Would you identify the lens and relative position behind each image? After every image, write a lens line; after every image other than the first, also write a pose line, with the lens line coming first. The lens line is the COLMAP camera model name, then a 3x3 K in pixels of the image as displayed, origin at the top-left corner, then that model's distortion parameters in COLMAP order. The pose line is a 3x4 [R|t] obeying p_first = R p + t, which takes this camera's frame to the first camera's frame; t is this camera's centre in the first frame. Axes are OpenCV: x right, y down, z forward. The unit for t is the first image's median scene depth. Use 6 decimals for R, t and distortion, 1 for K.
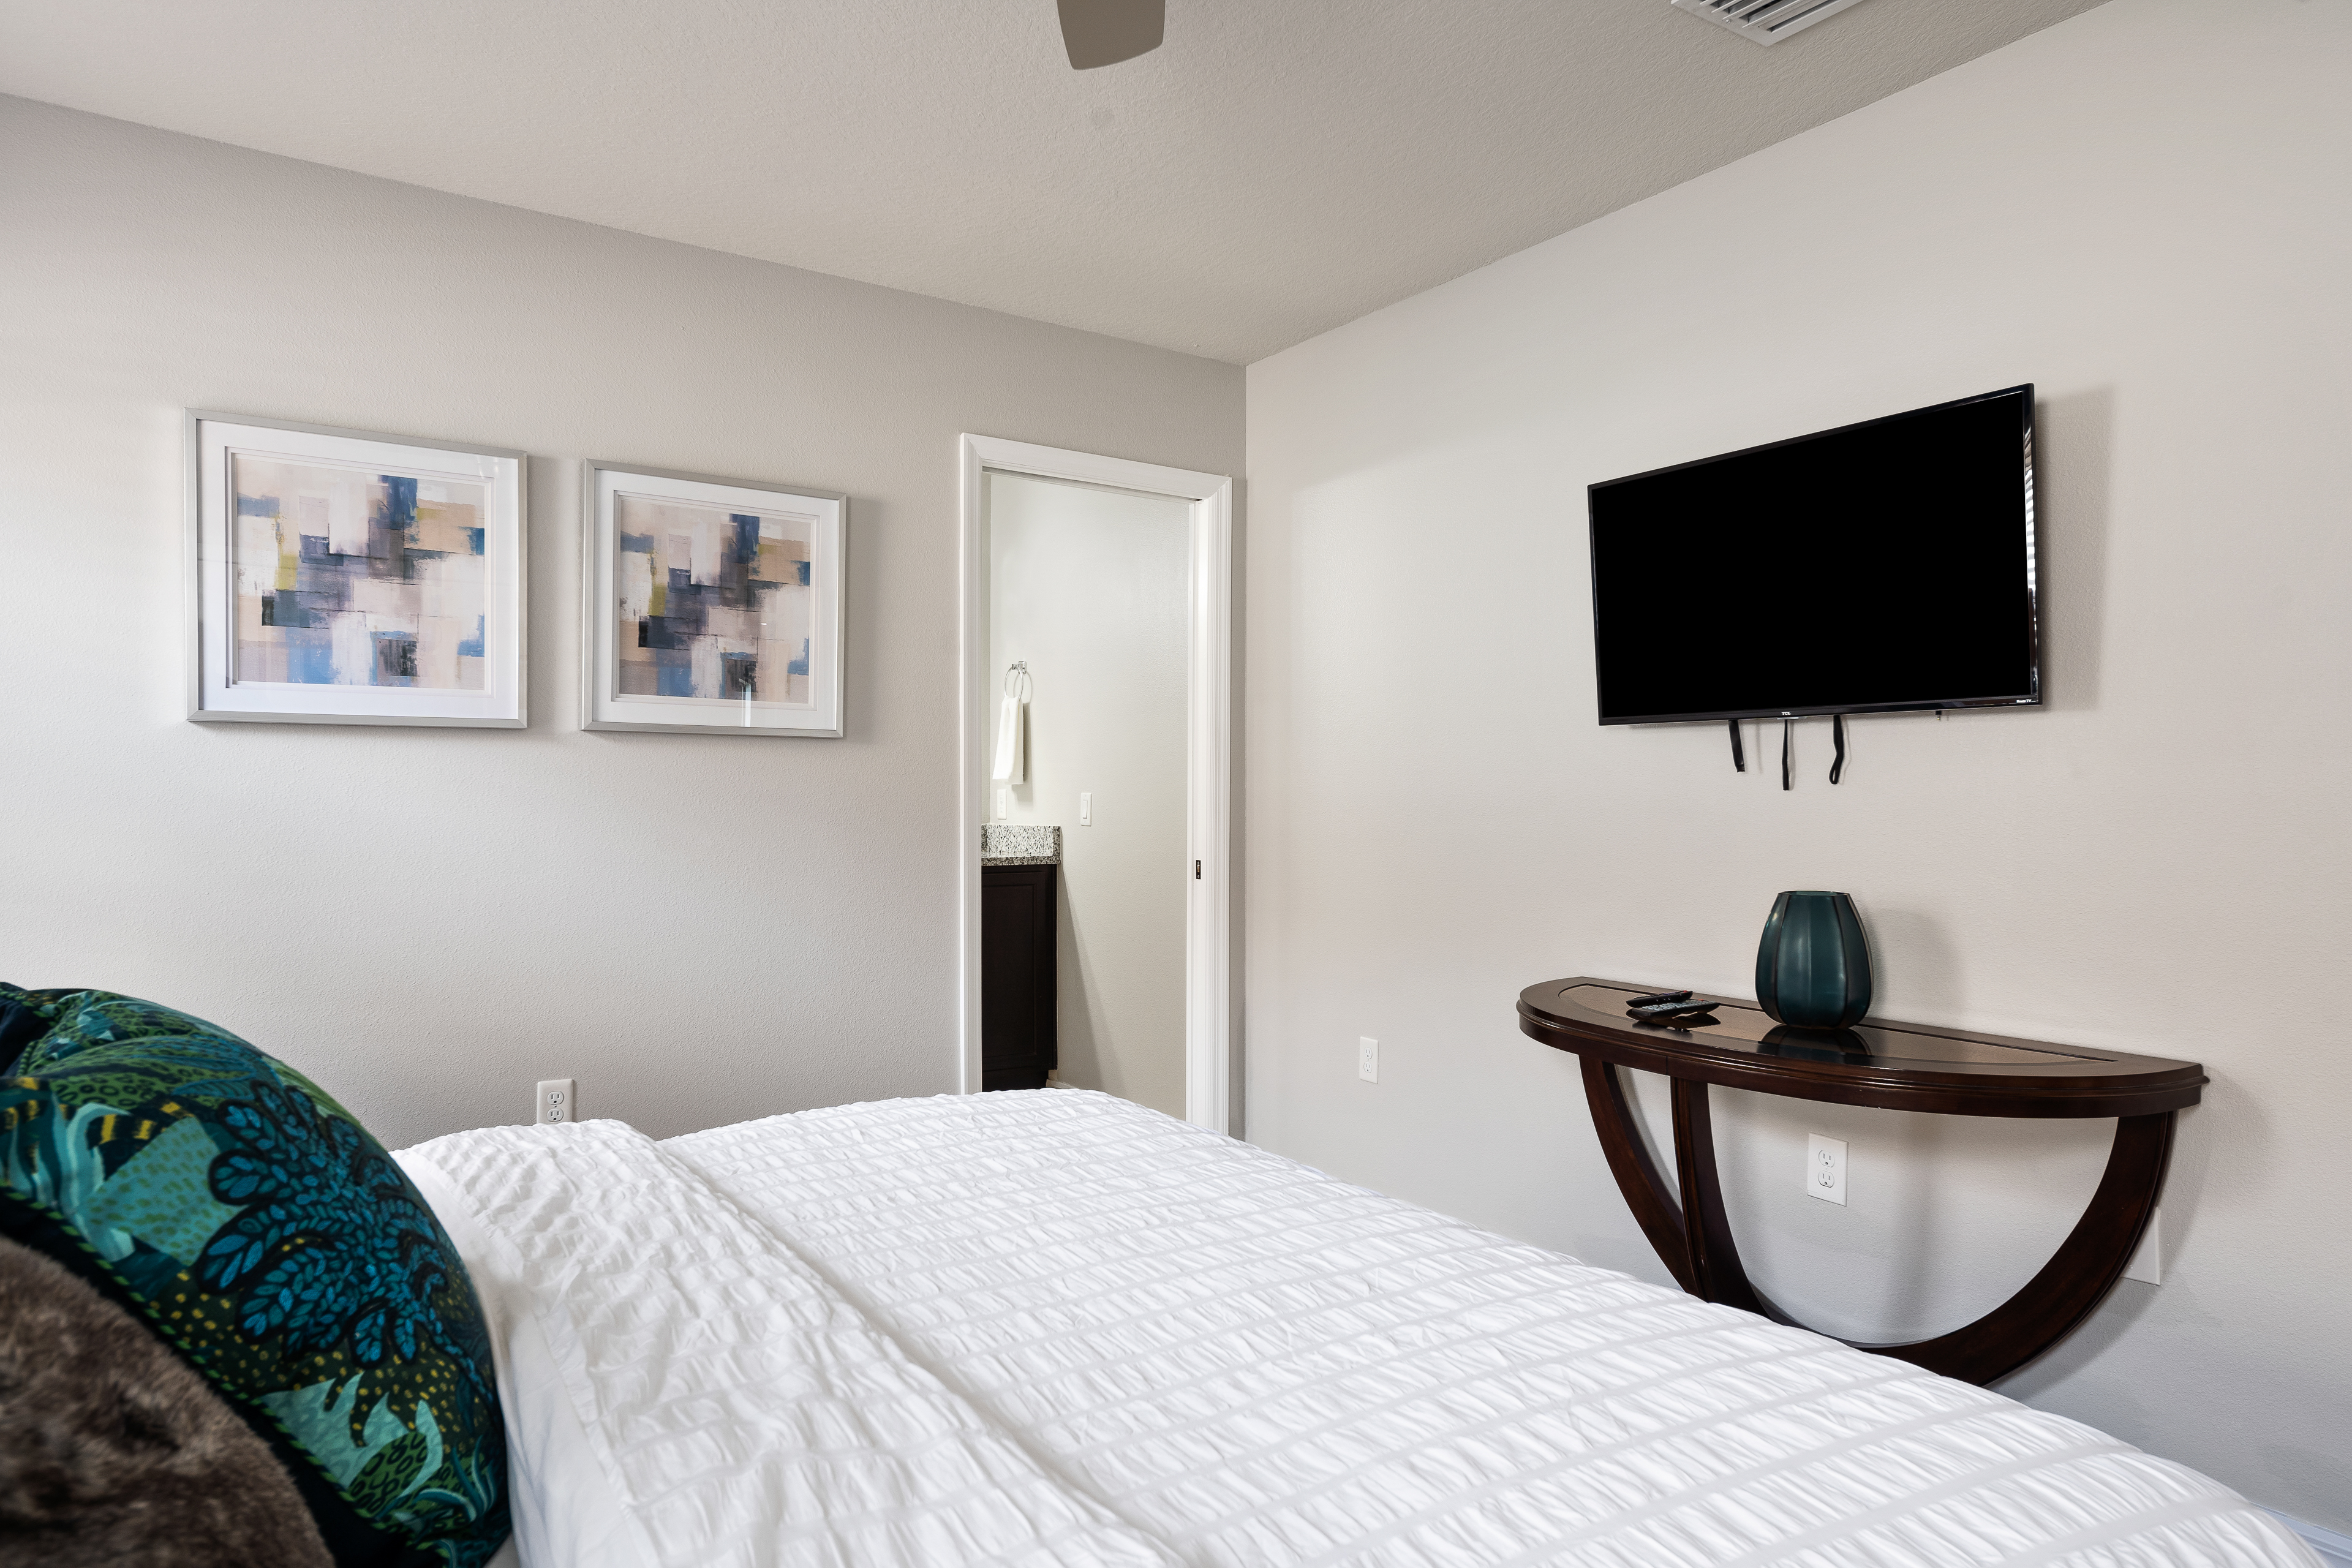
lens RADIAL K [[1518.0, 0, 1176.0], [0, 1518.0, 784.0], [0, 0, 1]] dist [-0.001588, -0.000627]
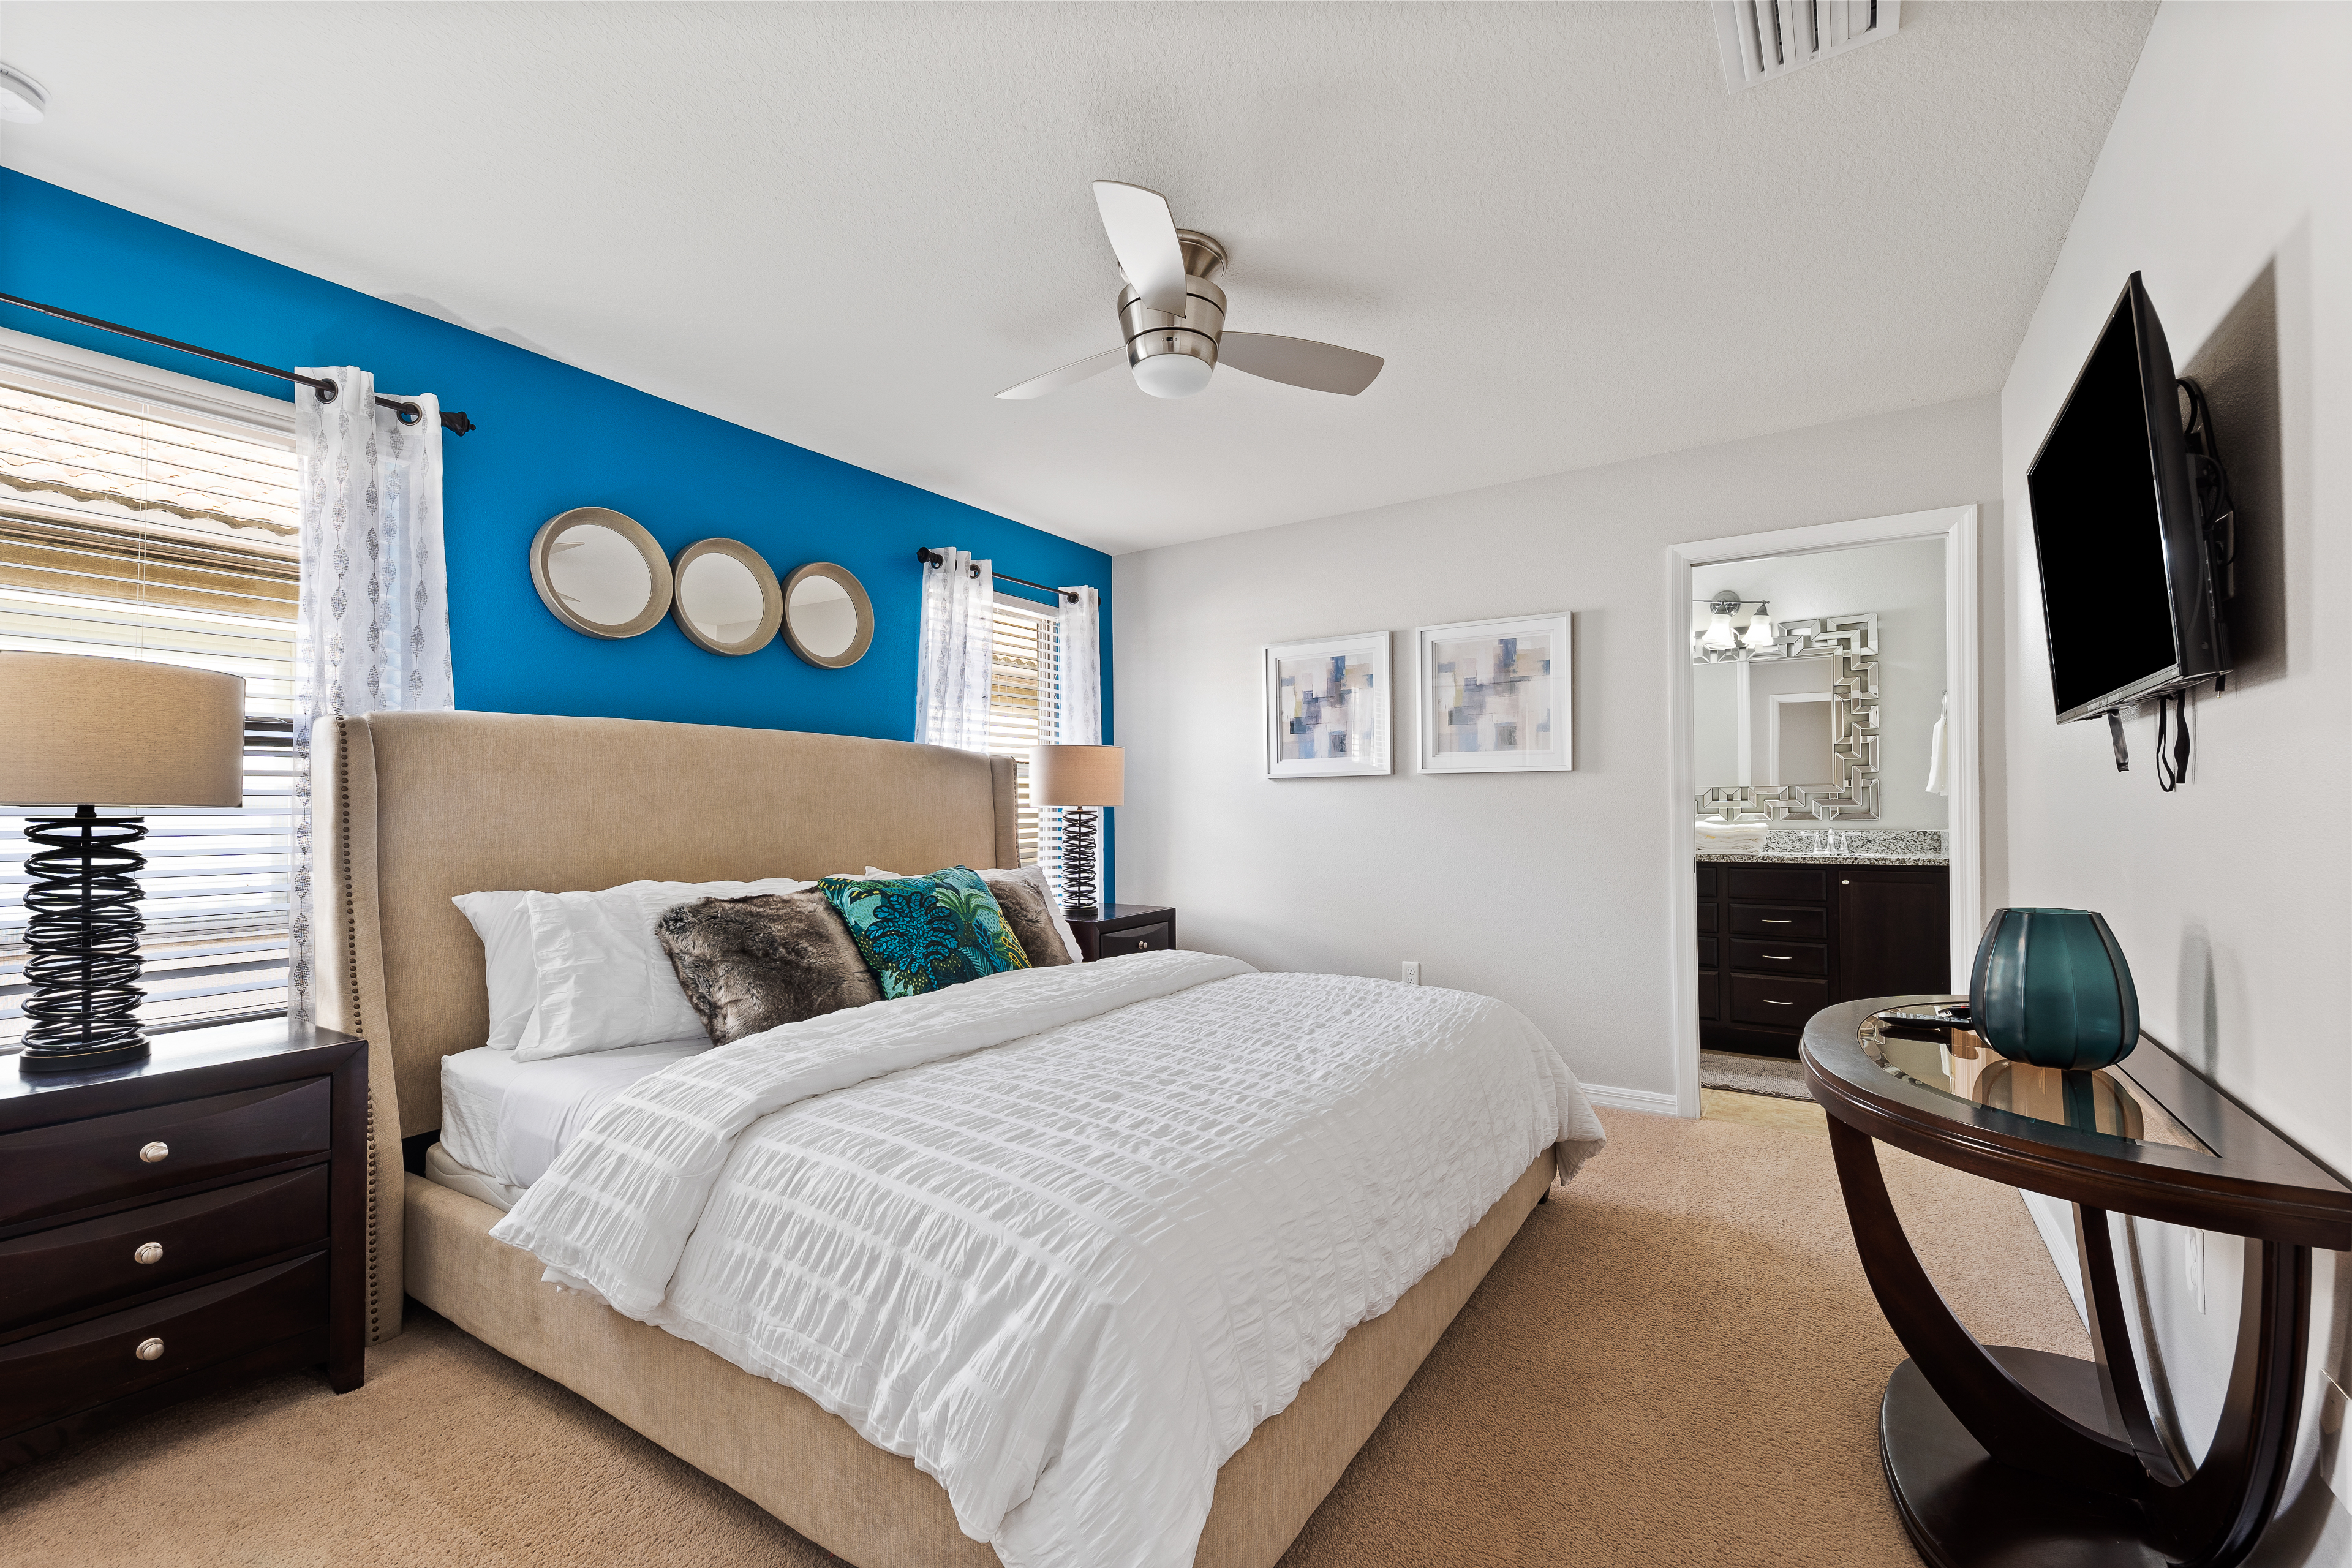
lens RADIAL K [[1011.8, 0, 1174.8], [0, 1011.8, 816.2], [0, 0, 1]] dist [-0.000077, 0.000002]
pose [[0.340881, -0.006895, -0.940081, 0.674280], [0.008184, 0.999957, -0.004367, 0.018948], [0.940071, -0.006205, 0.340923, 0.307278]]
